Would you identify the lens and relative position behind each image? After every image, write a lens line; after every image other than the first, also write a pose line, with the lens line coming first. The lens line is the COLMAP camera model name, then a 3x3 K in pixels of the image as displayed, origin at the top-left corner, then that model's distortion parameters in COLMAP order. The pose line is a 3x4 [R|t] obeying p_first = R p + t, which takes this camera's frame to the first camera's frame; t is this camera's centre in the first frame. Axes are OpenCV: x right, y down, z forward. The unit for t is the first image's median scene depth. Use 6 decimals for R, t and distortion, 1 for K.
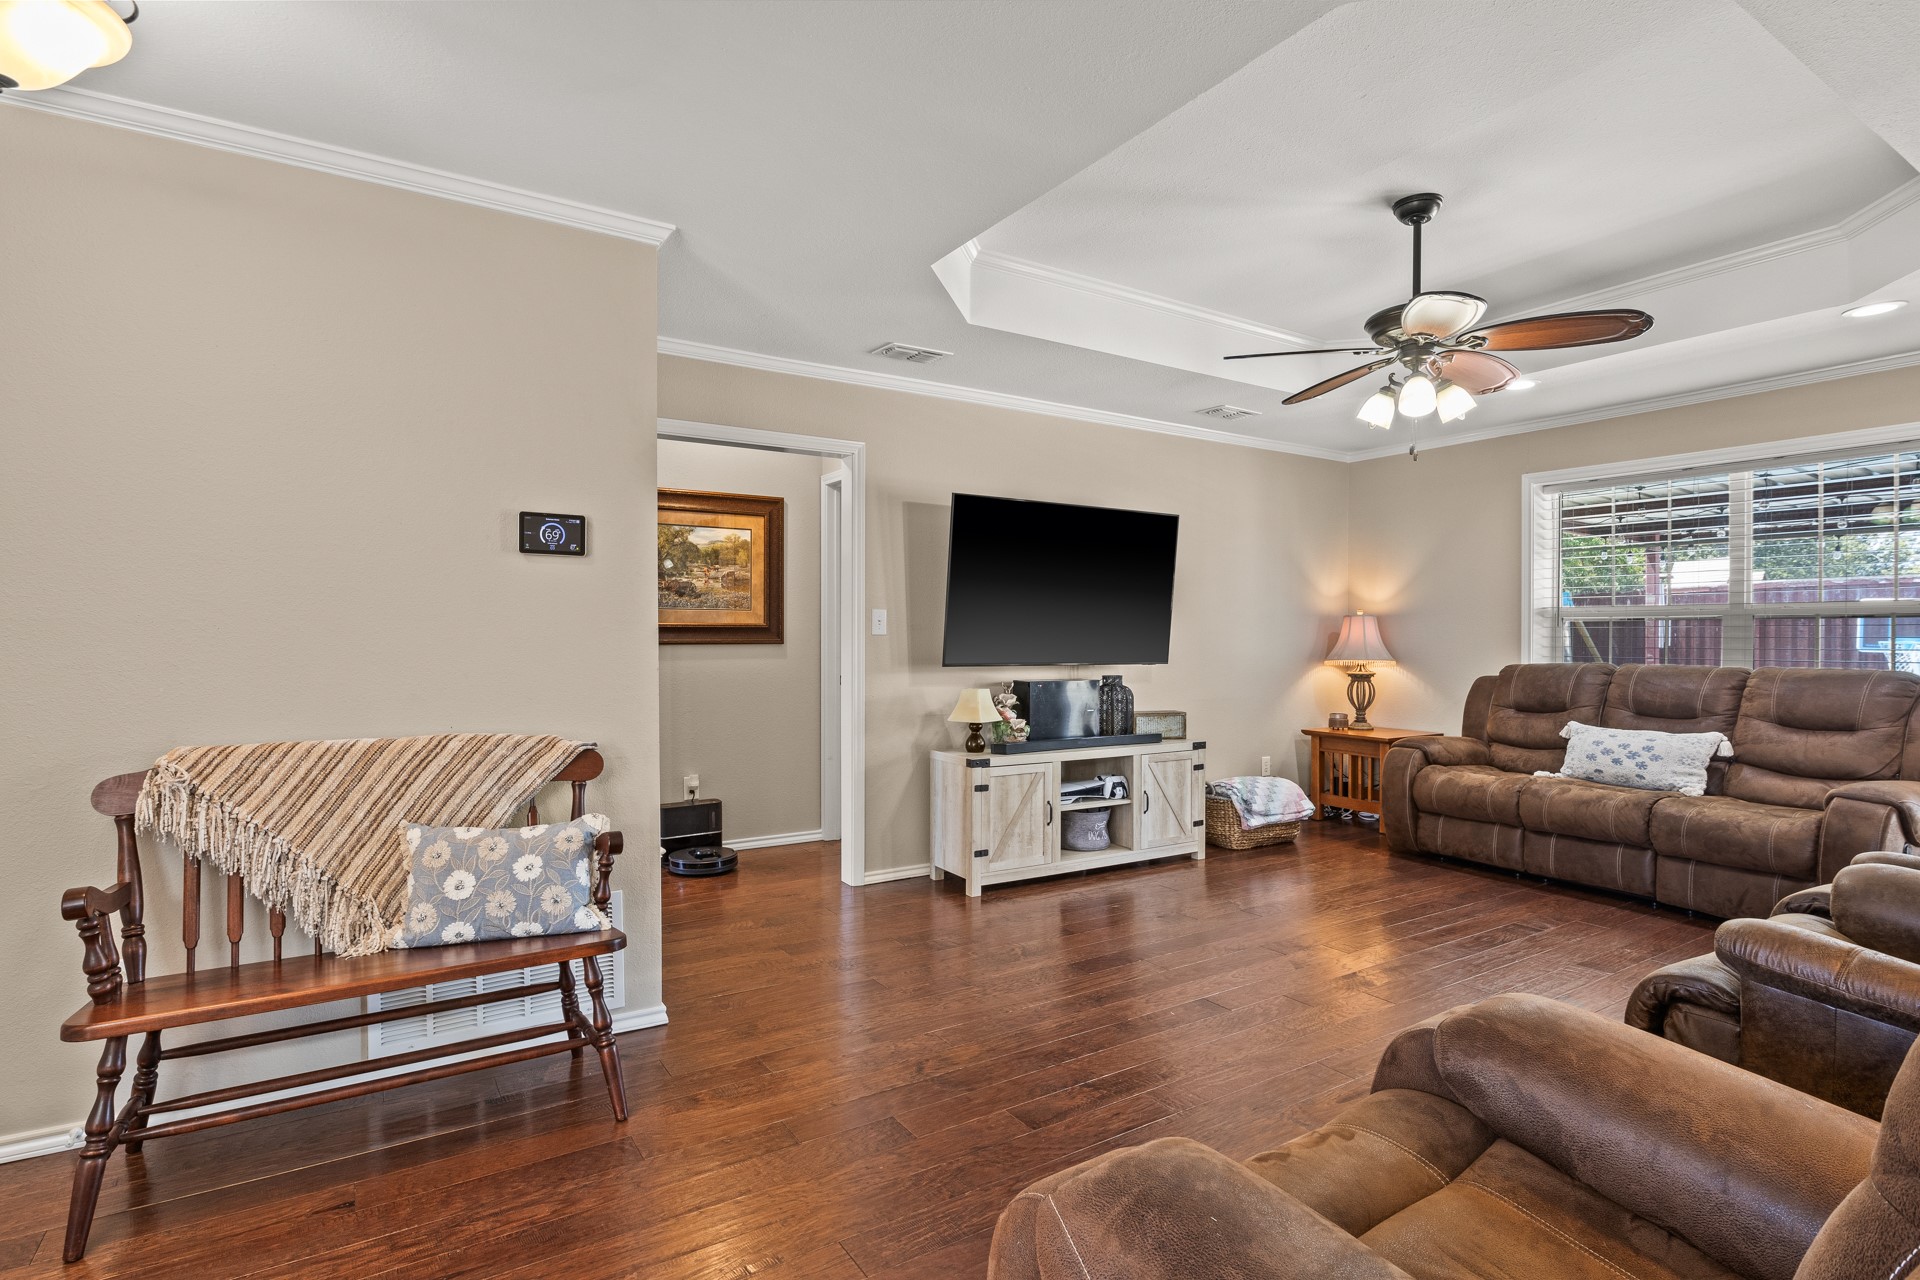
lens RADIAL K [[989.6, 0, 969.7], [0, 989.6, 649.5], [0, 0, 1]] dist [-0.010125, -0.000278]
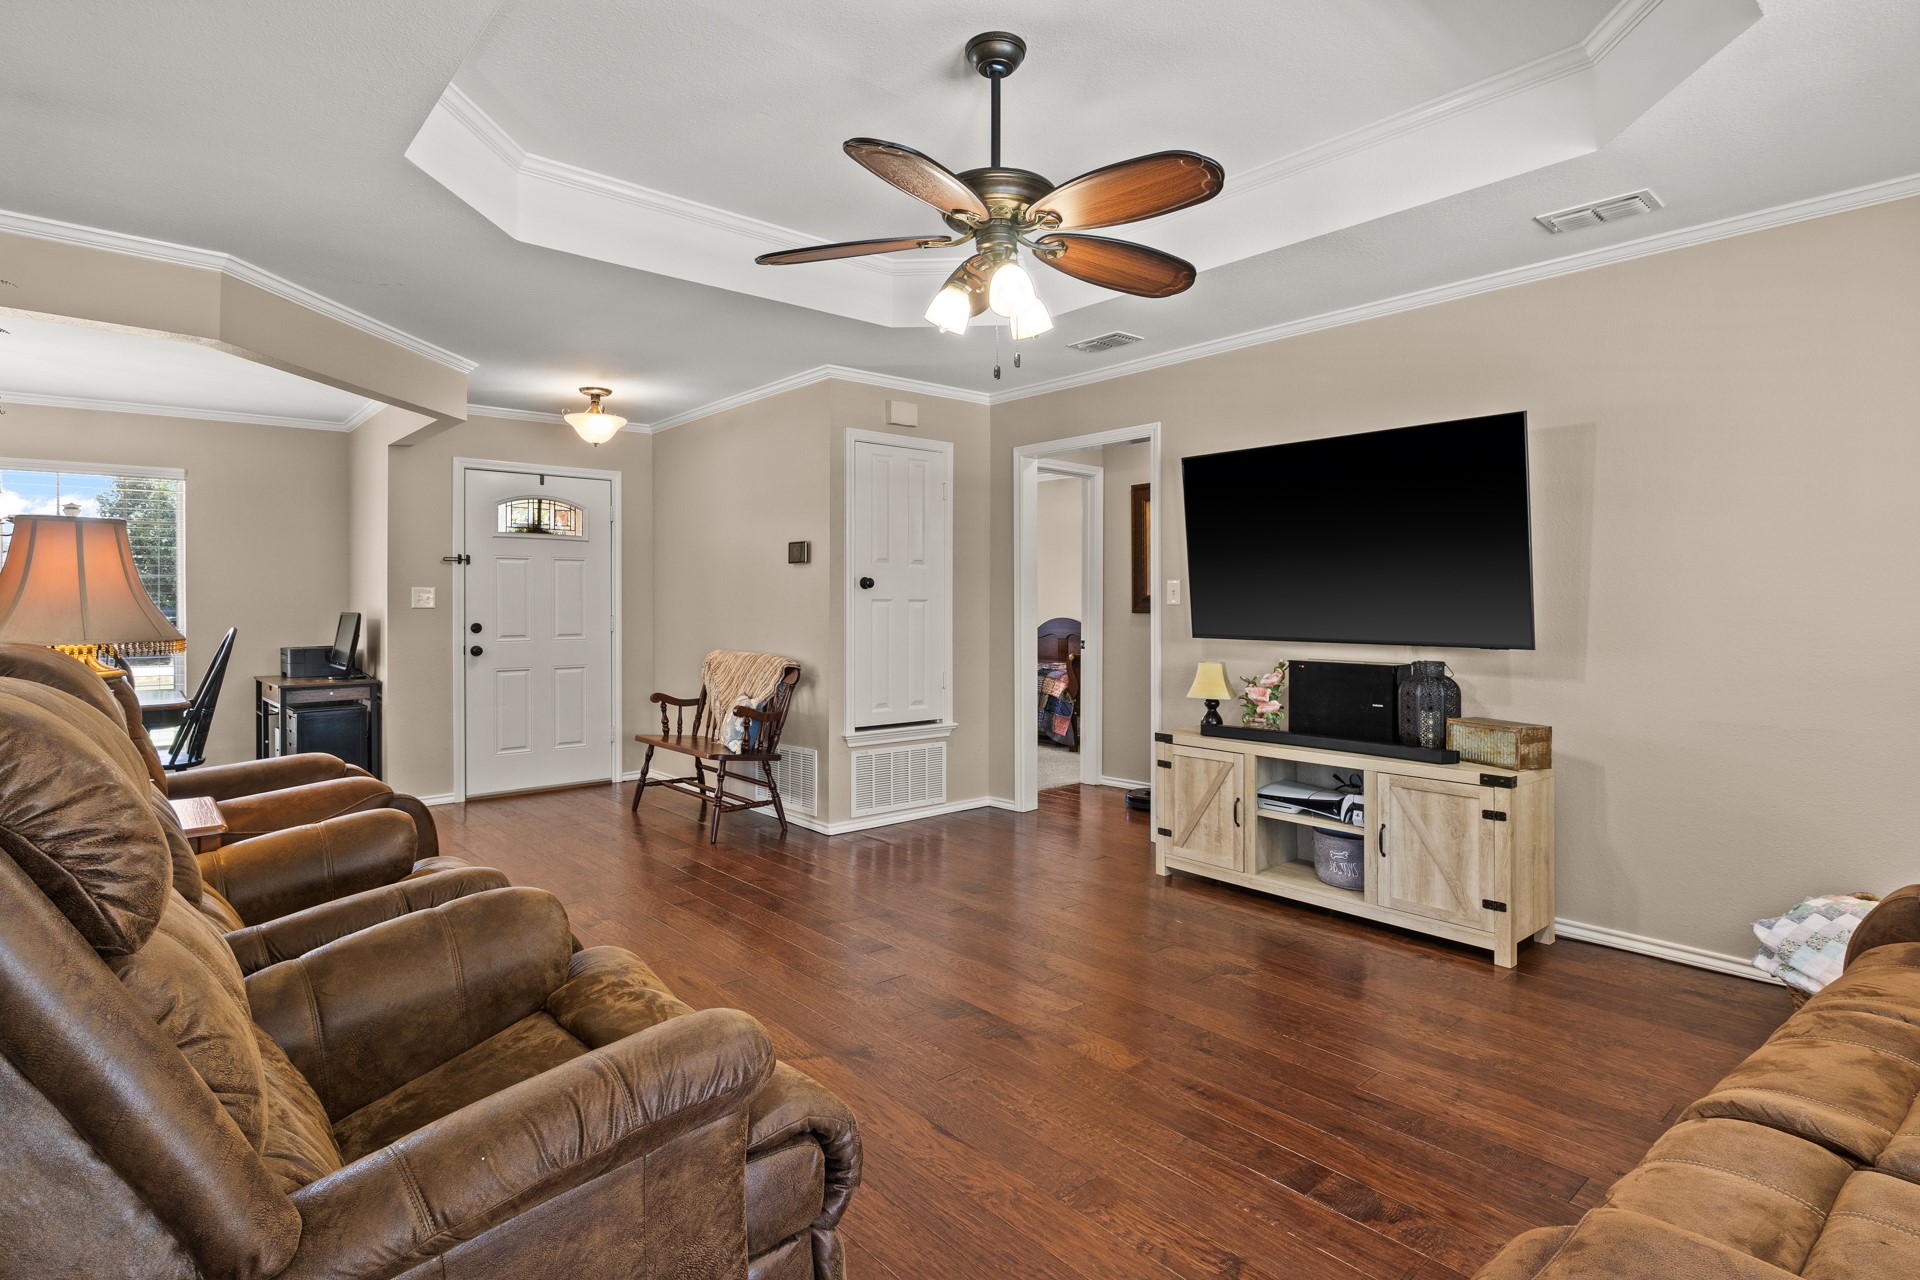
lens RADIAL K [[989.6, 0, 961.6], [0, 989.6, 622.7], [0, 0, 1]] dist [-0.010125, -0.000278]
pose [[0.114736, 0.008942, -0.993356, 0.893856], [-0.017006, 0.999831, 0.007036, -0.000912], [0.993250, 0.016086, 0.114868, 0.656054]]
